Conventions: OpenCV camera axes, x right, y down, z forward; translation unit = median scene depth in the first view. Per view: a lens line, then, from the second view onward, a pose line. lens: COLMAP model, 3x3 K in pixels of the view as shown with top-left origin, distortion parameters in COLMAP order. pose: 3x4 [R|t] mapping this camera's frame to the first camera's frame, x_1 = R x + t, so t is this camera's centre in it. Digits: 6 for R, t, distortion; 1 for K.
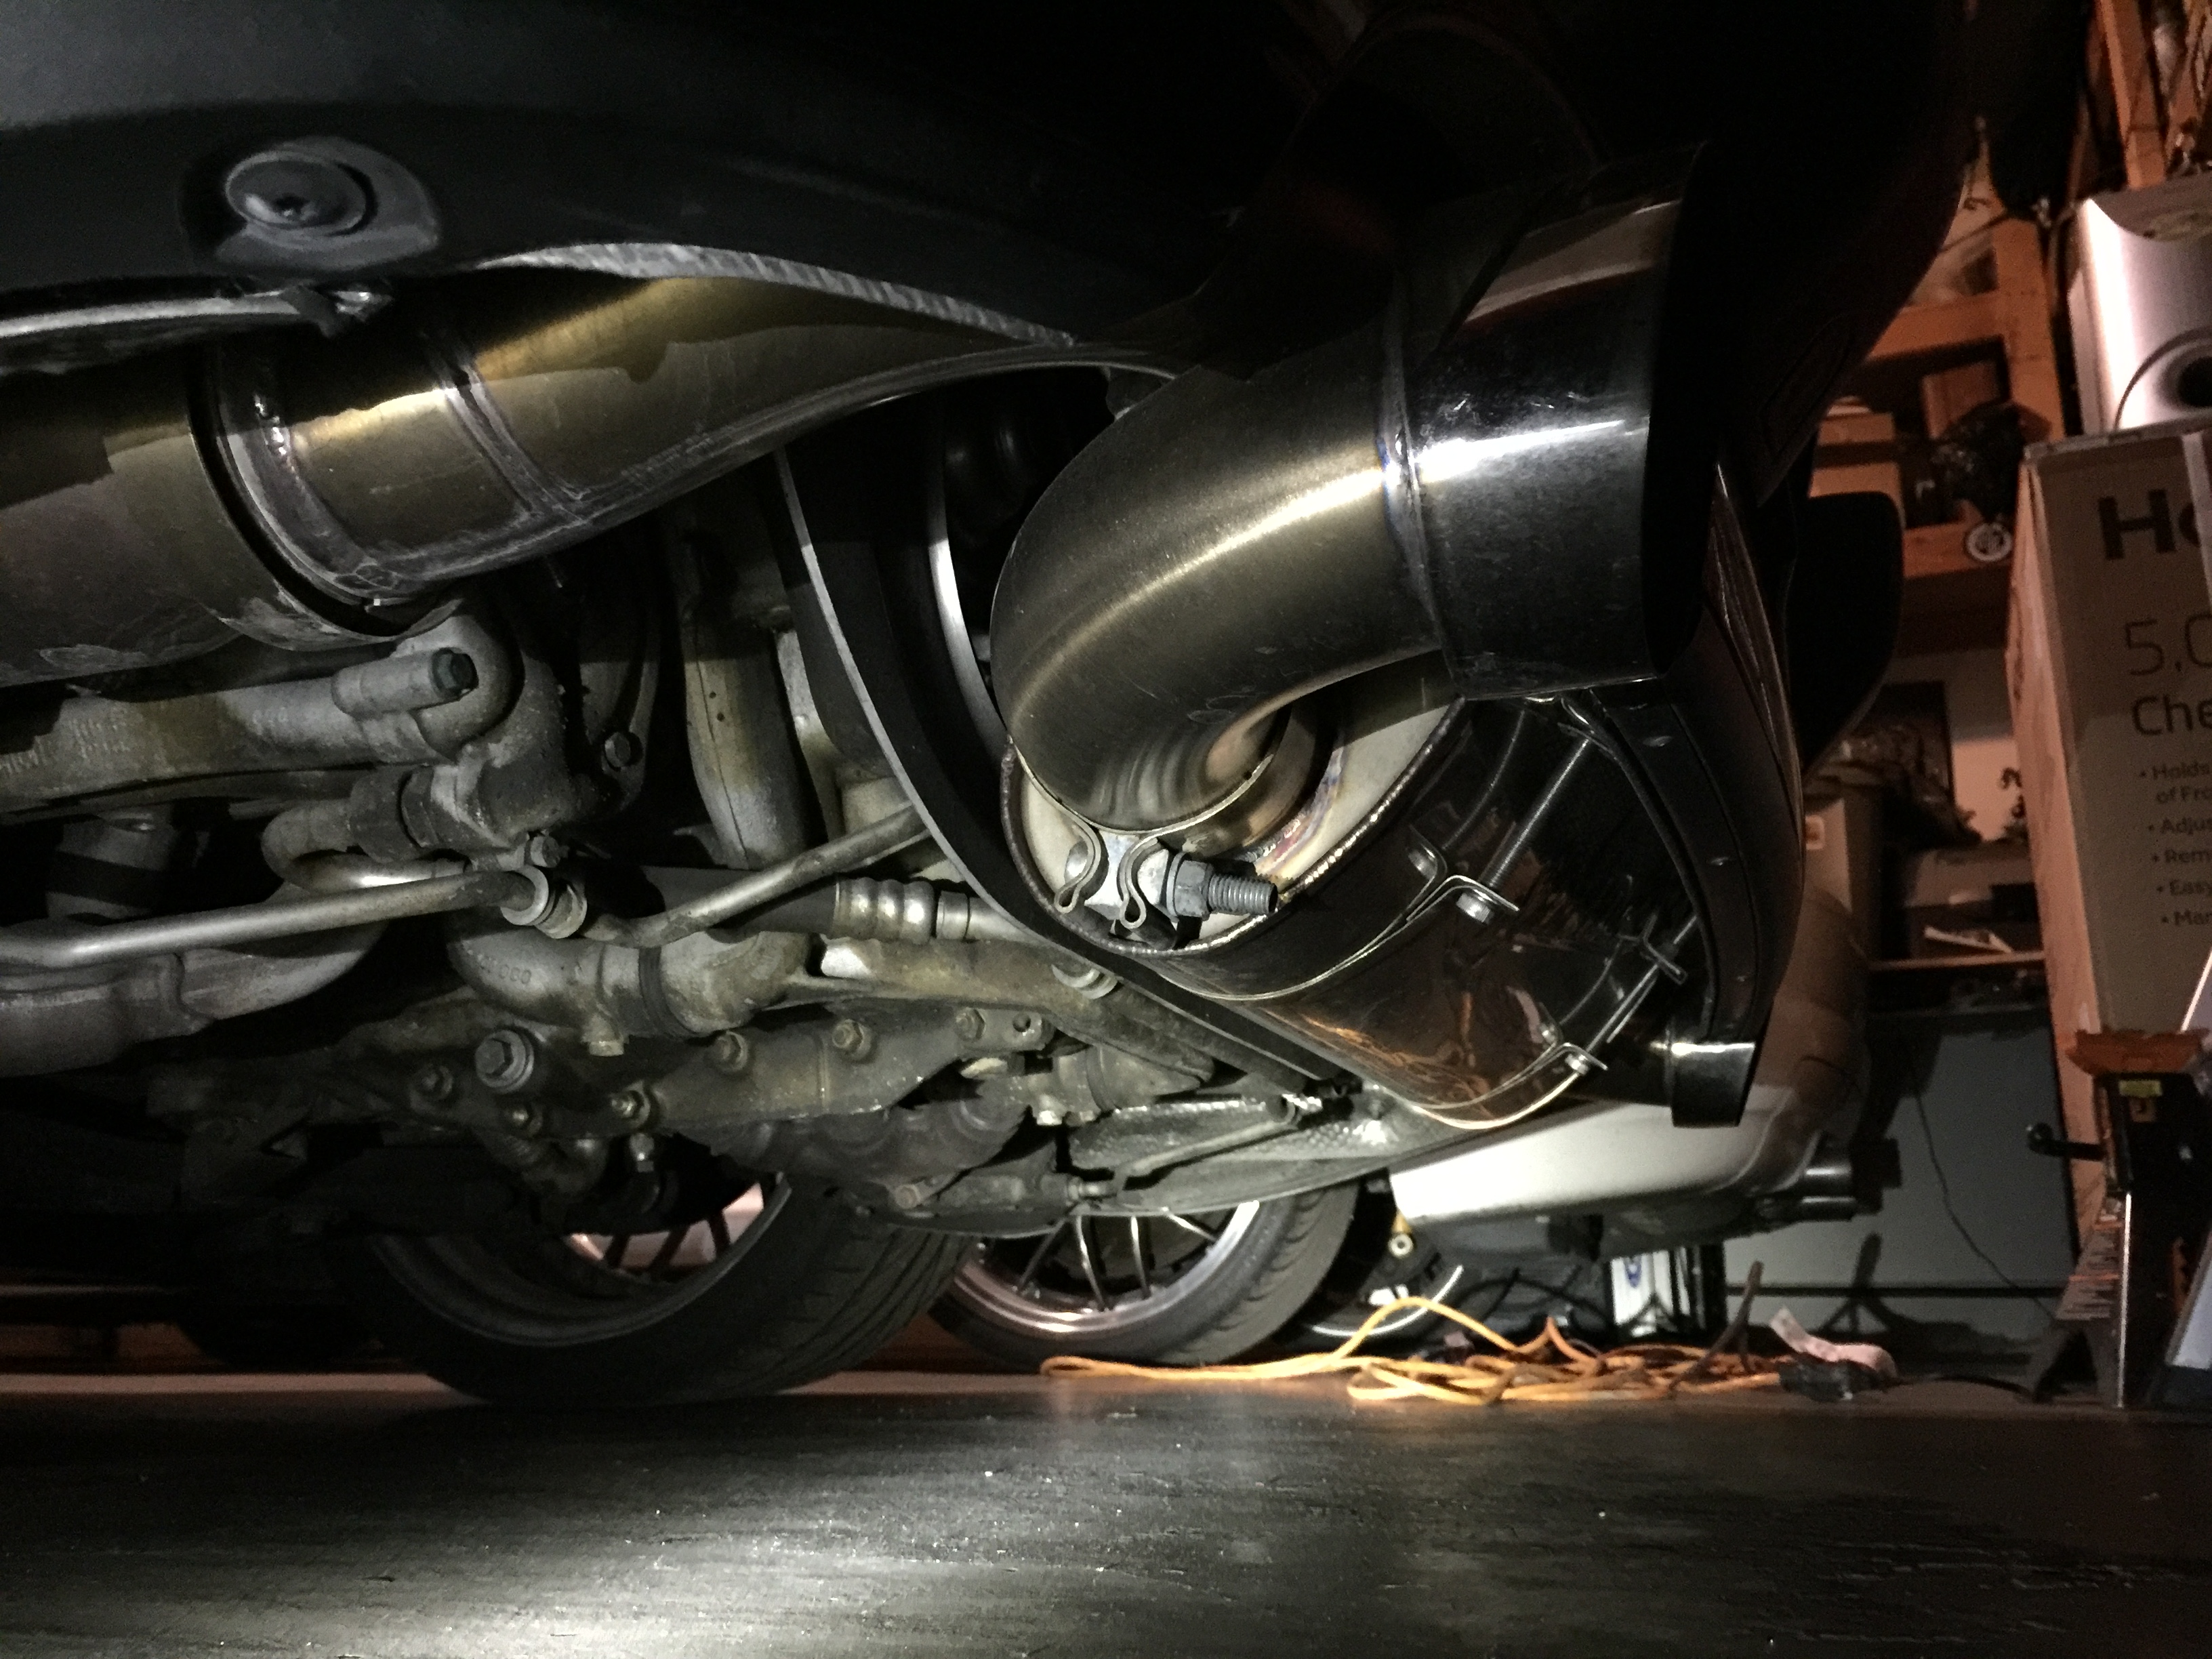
lens RADIAL K [[1871.1, 0, 1139.7], [0, 1871.1, 848.6], [0, 0, 1]] dist [0.065651, -0.100646]
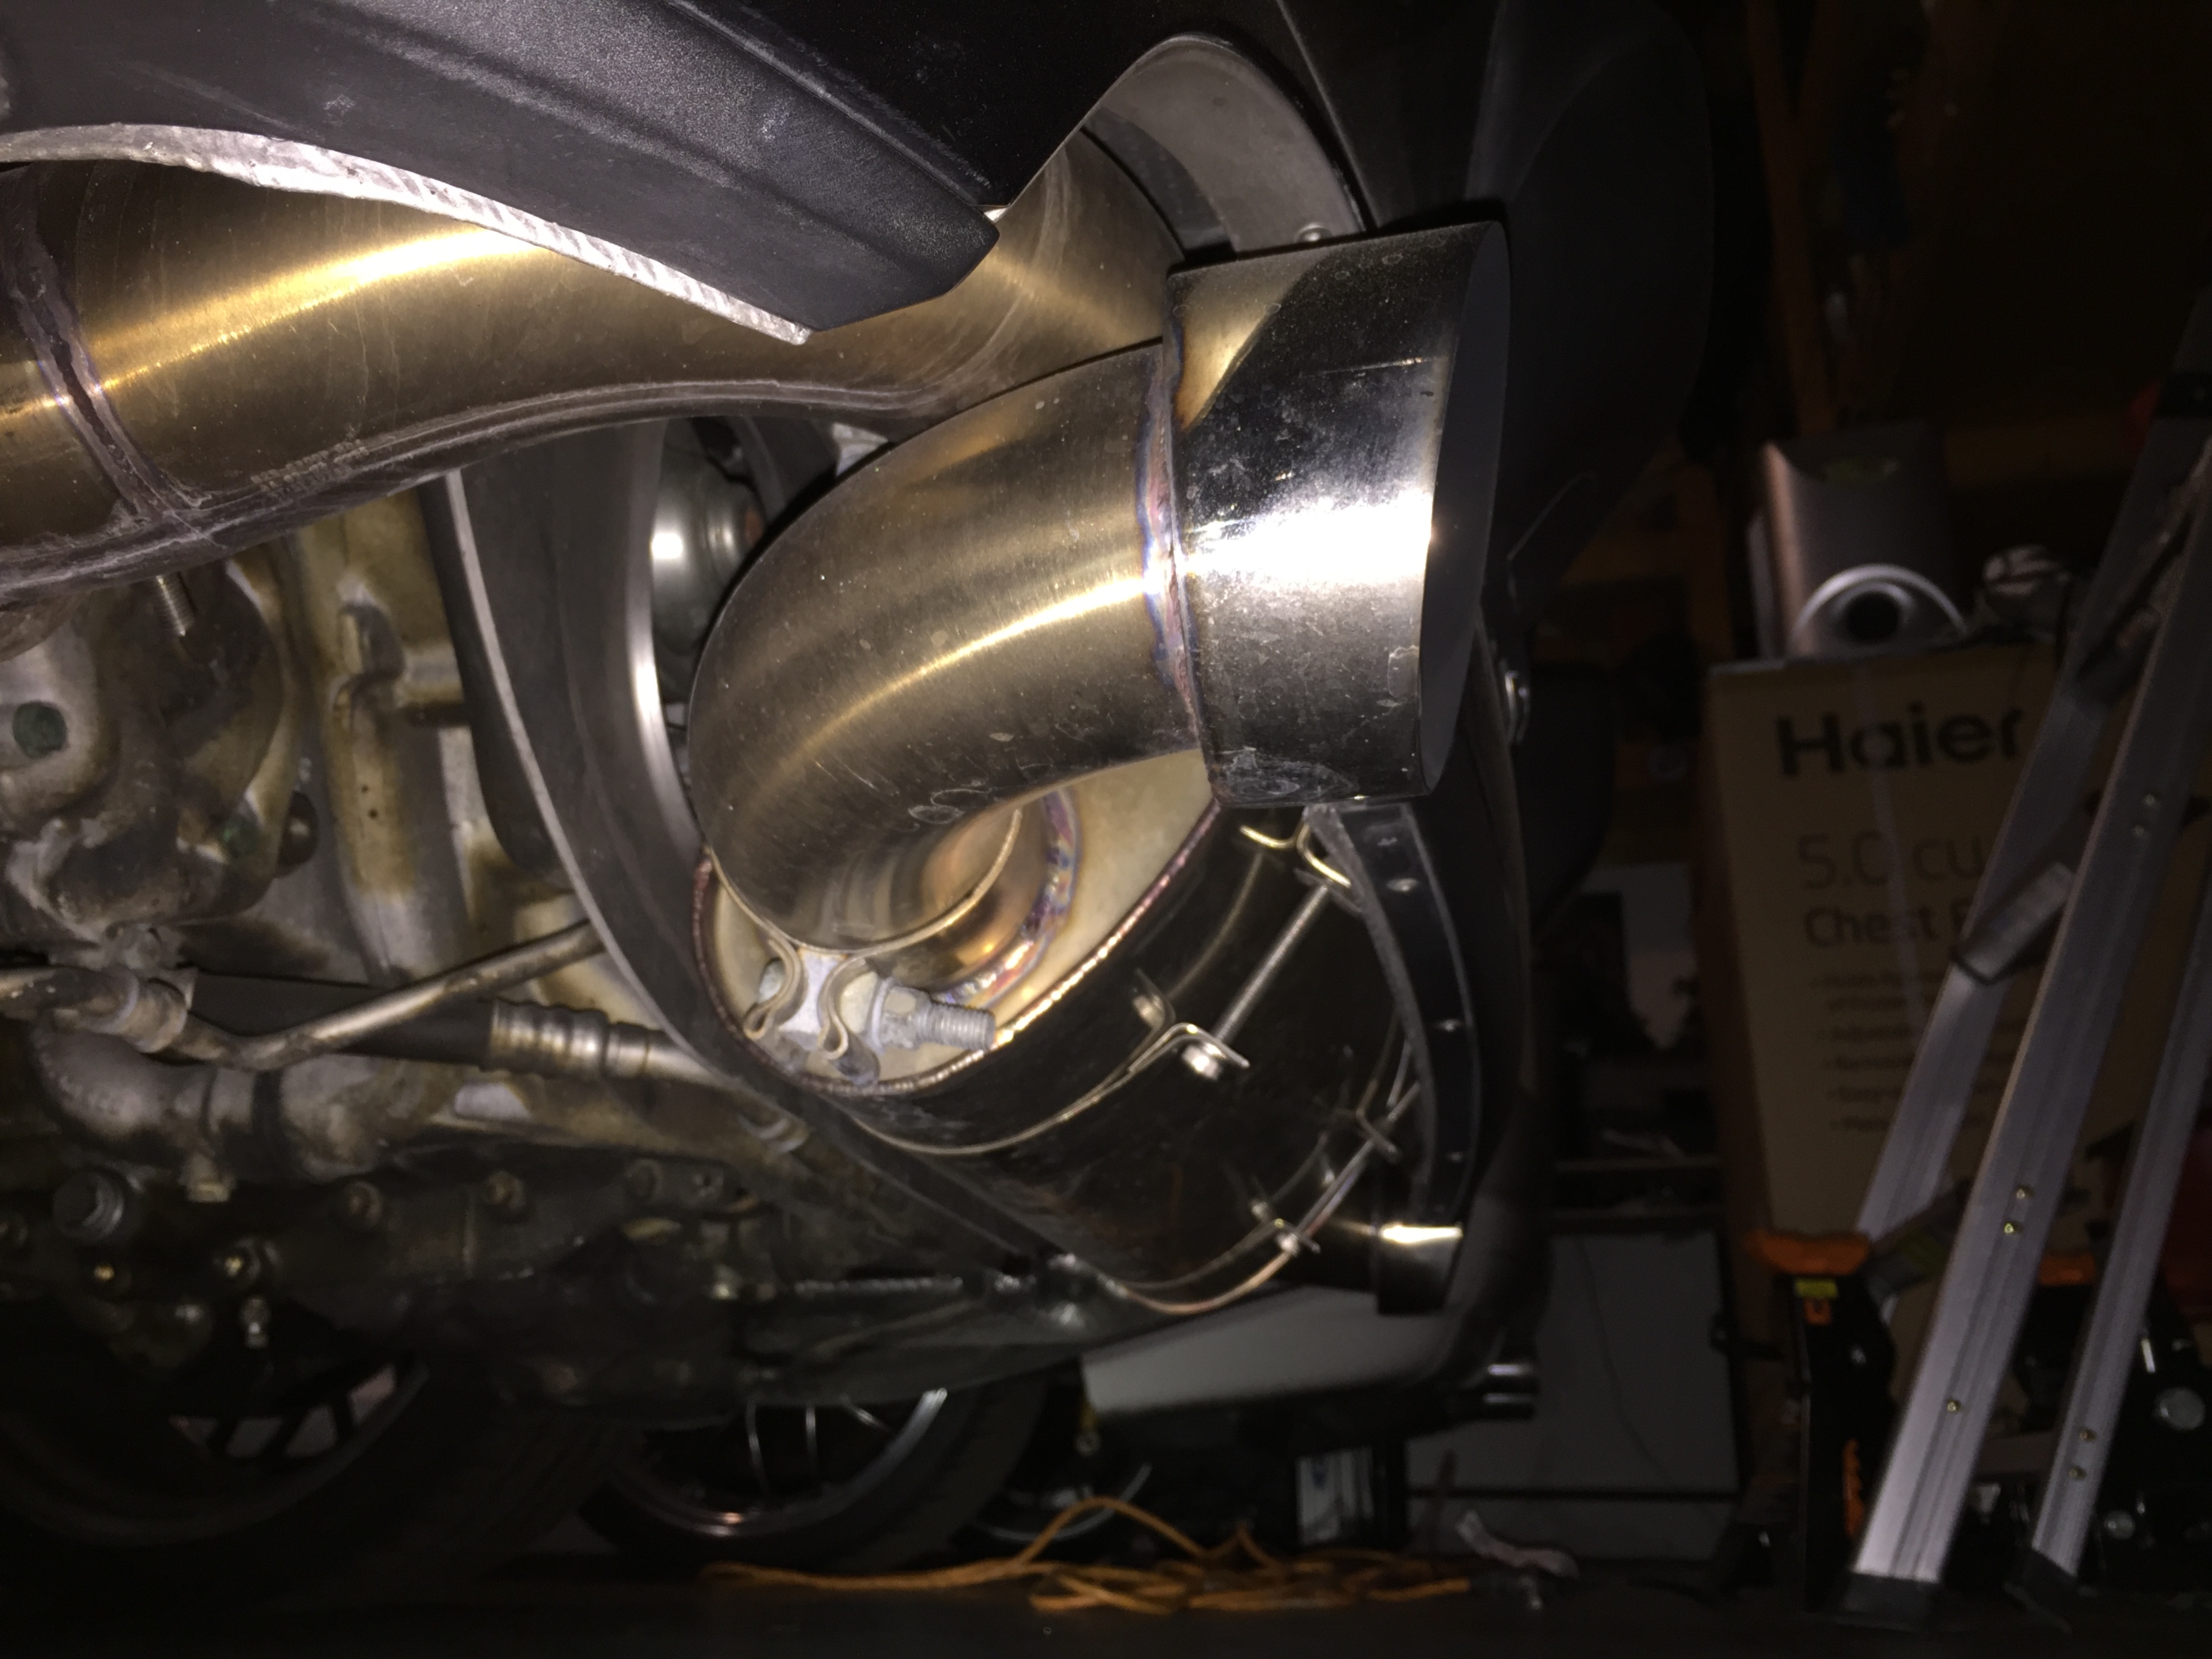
lens RADIAL K [[1871.1, 0, 1121.7], [0, 1871.1, 835.4], [0, 0, 1]] dist [0.065651, -0.100646]
pose [[0.988180, 0.057253, 0.142206, -0.000157], [-0.042194, 0.993391, -0.106744, 0.014946], [-0.147377, 0.099482, 0.984065, 0.053208]]
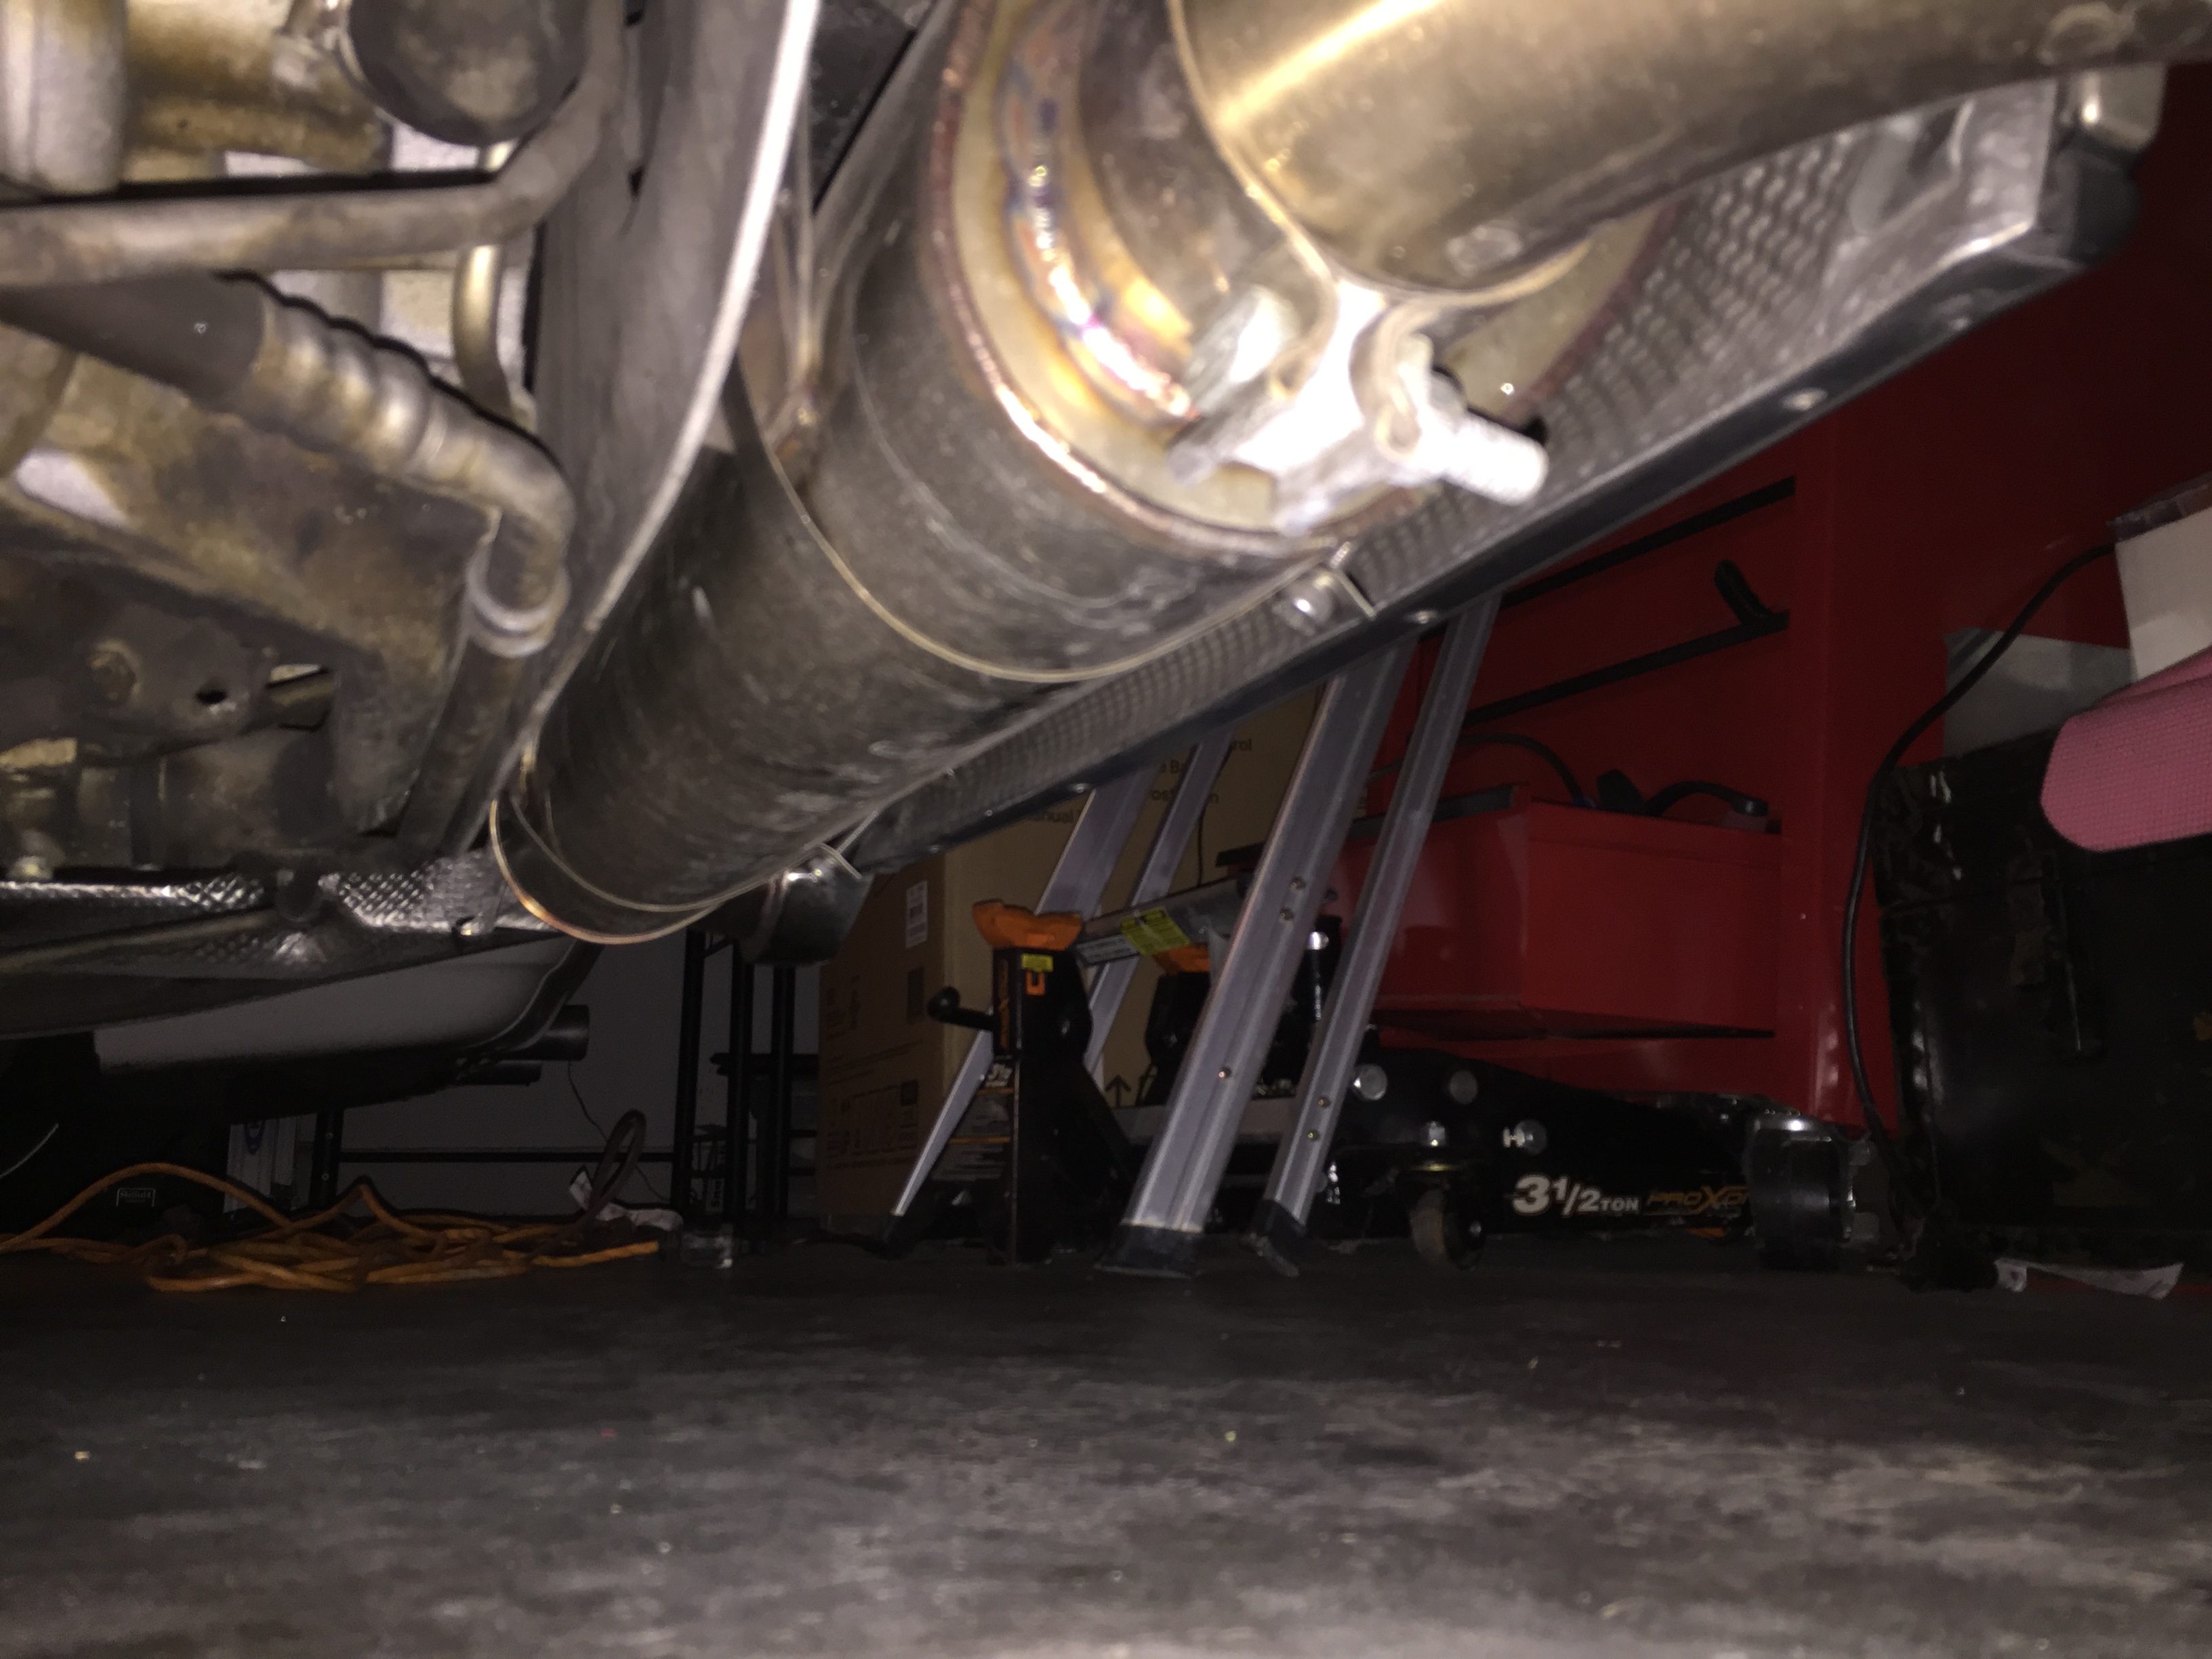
lens RADIAL K [[1871.1, 0, 1107.3], [0, 1871.1, 827.0], [0, 0, 1]] dist [0.065651, -0.100646]
pose [[0.751190, 0.122820, 0.648559, -0.231773], [-0.158844, 0.987299, -0.002989, 0.092824], [-0.640689, -0.100774, 0.761159, 0.363288]]
